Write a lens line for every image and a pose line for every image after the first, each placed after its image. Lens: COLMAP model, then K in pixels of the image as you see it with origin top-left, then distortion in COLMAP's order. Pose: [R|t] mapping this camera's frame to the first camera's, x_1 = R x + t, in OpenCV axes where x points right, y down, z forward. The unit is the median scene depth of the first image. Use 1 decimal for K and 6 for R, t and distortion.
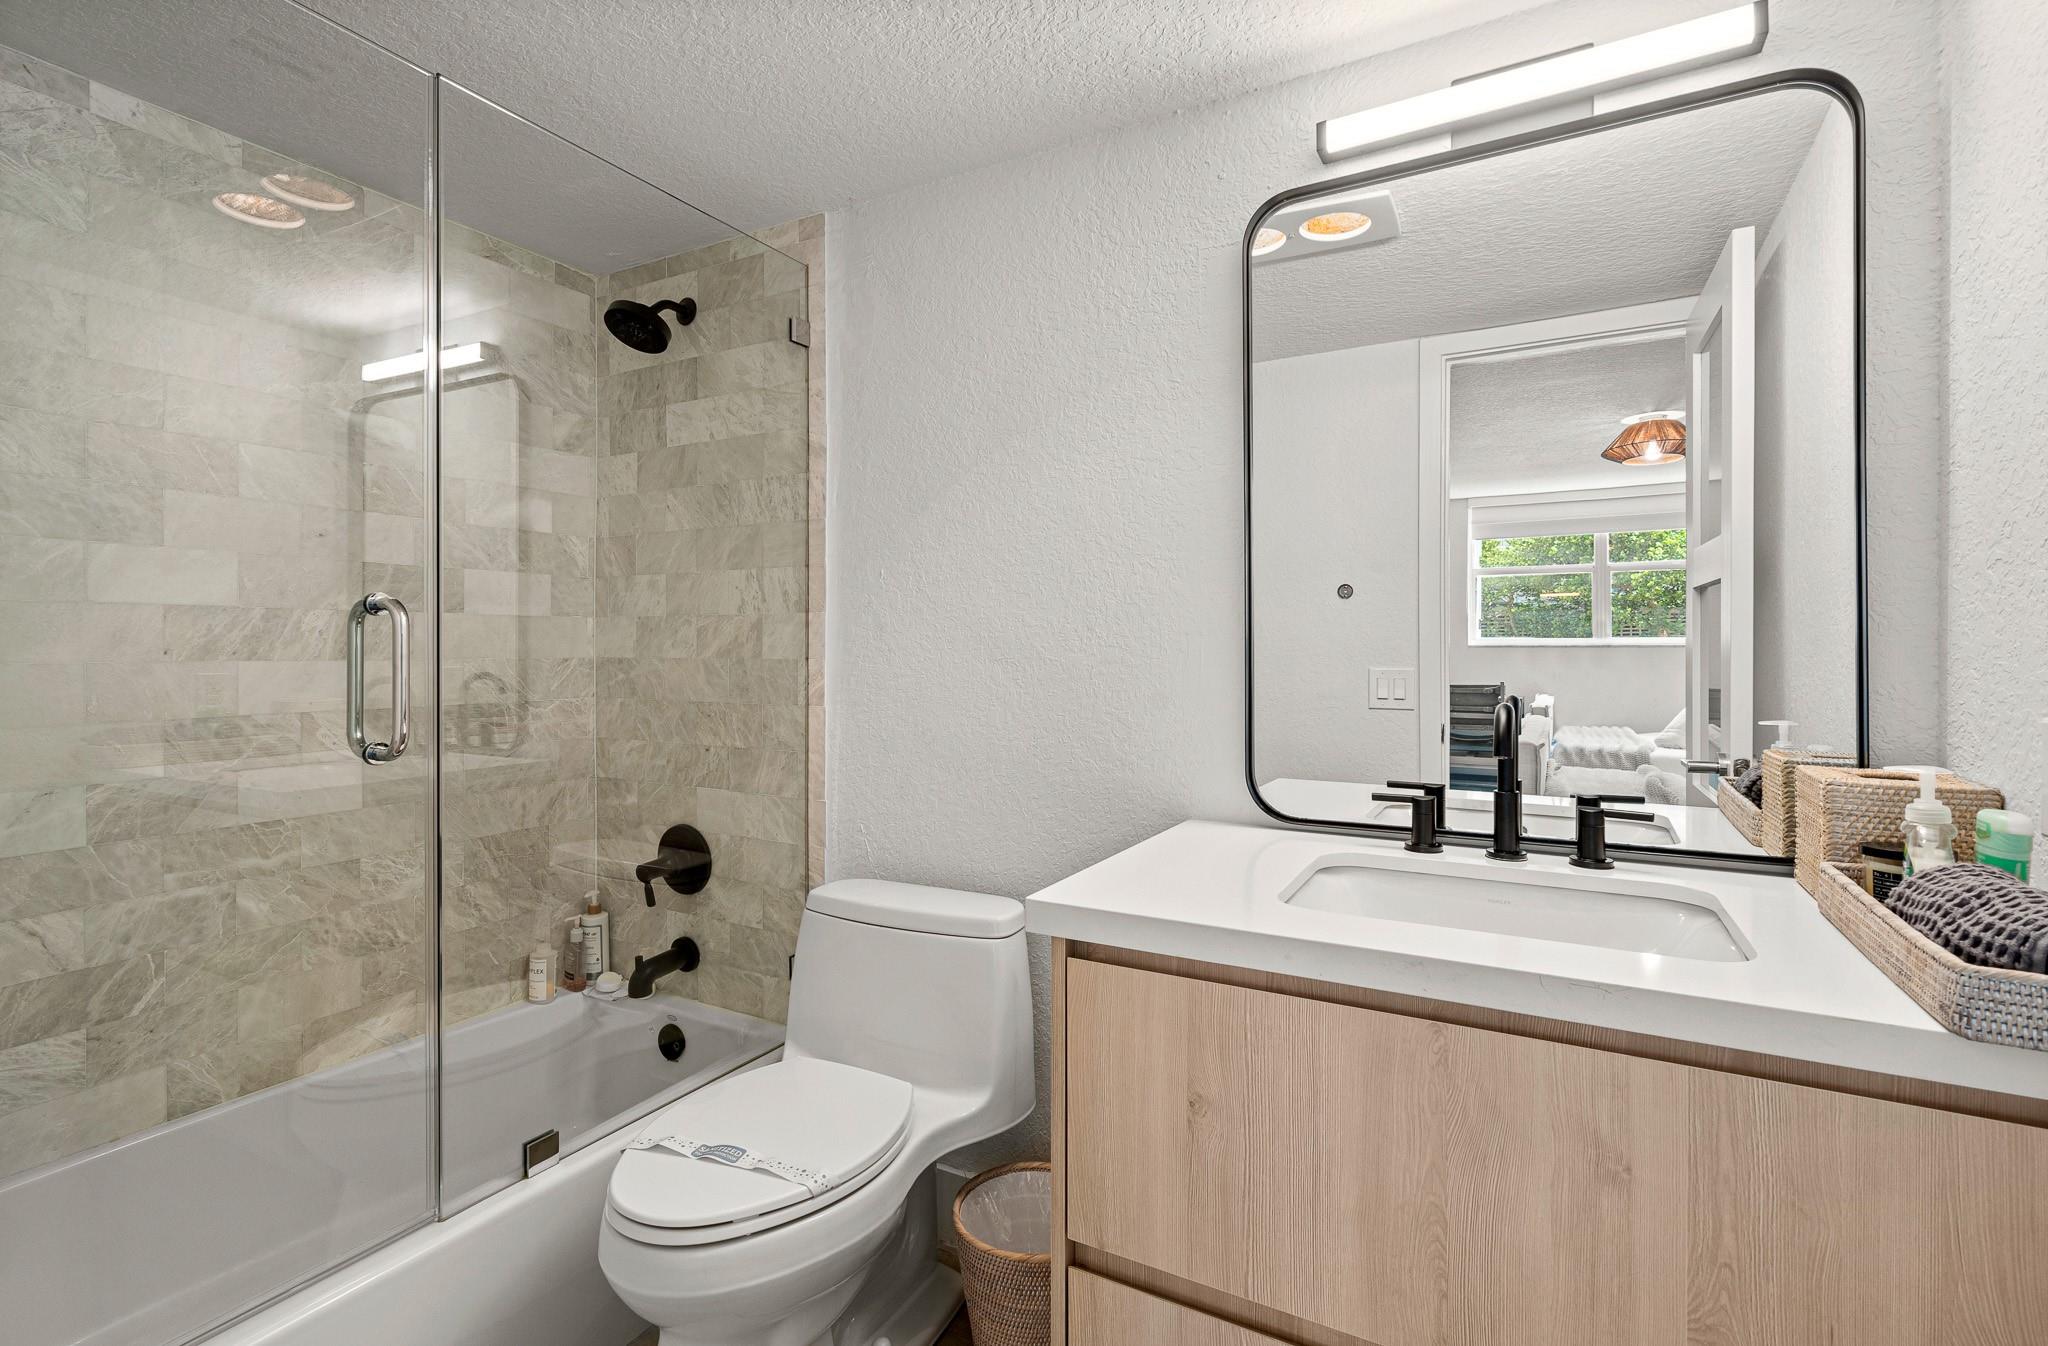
lens RADIAL K [[928.8, 0, 1021.3], [0, 928.8, 660.9], [0, 0, 1]] dist [-0.001666, -0.000372]
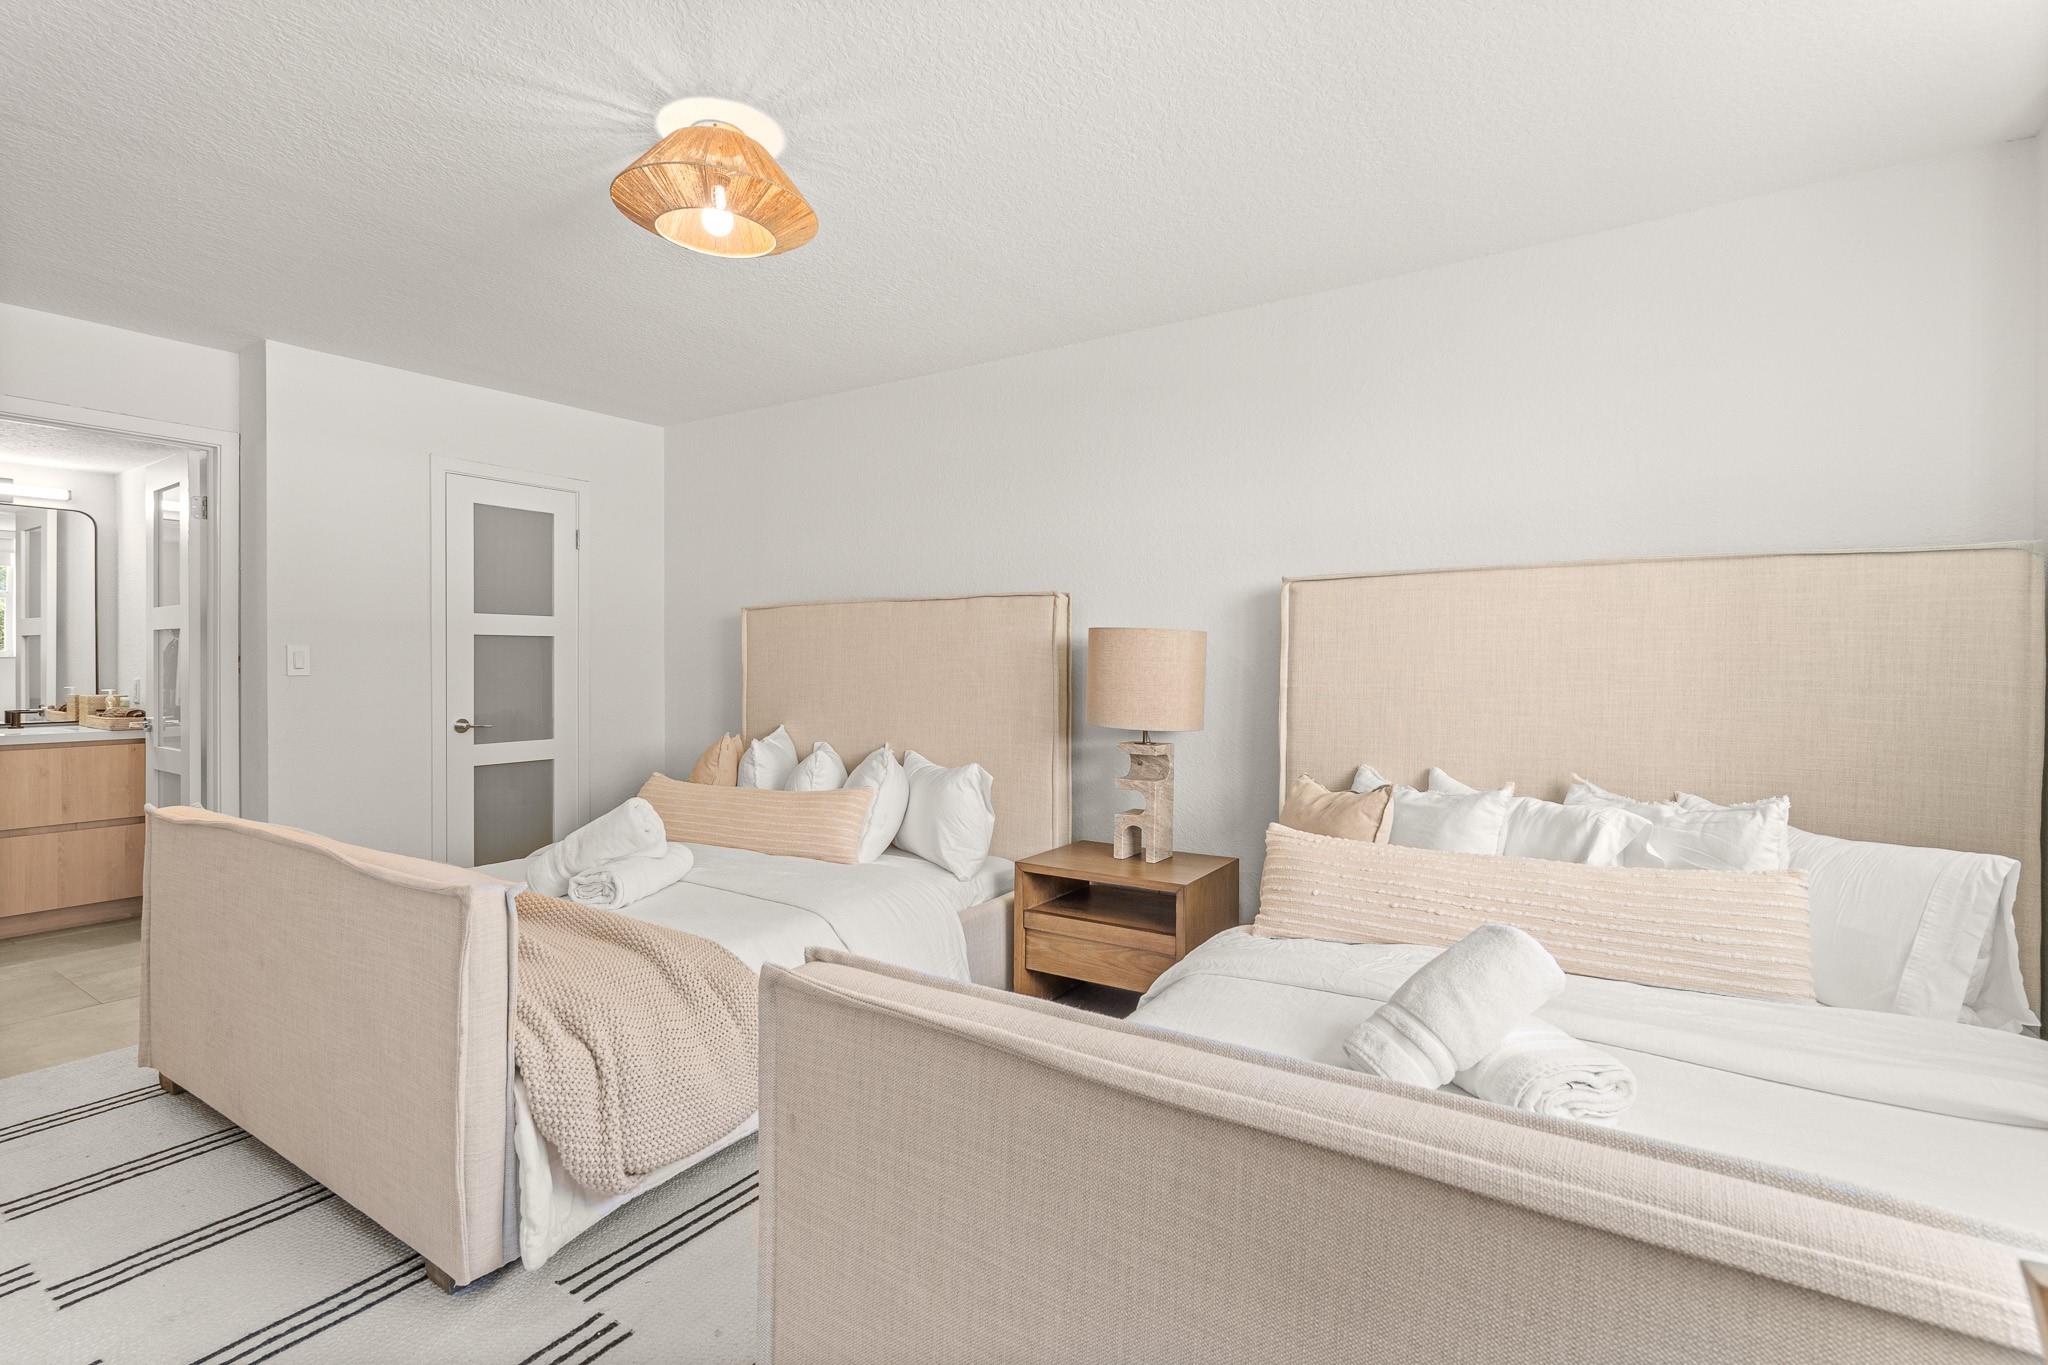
lens RADIAL K [[960.9, 0, 1018.1], [0, 960.9, 672.1], [0, 0, 1]] dist [-0.000305, 0.001355]
pose [[0.071964, -0.006333, 0.997387, -3.880669], [0.003260, 0.999976, 0.006114, 0.004677], [-0.997402, 0.002812, 0.071983, -4.301326]]
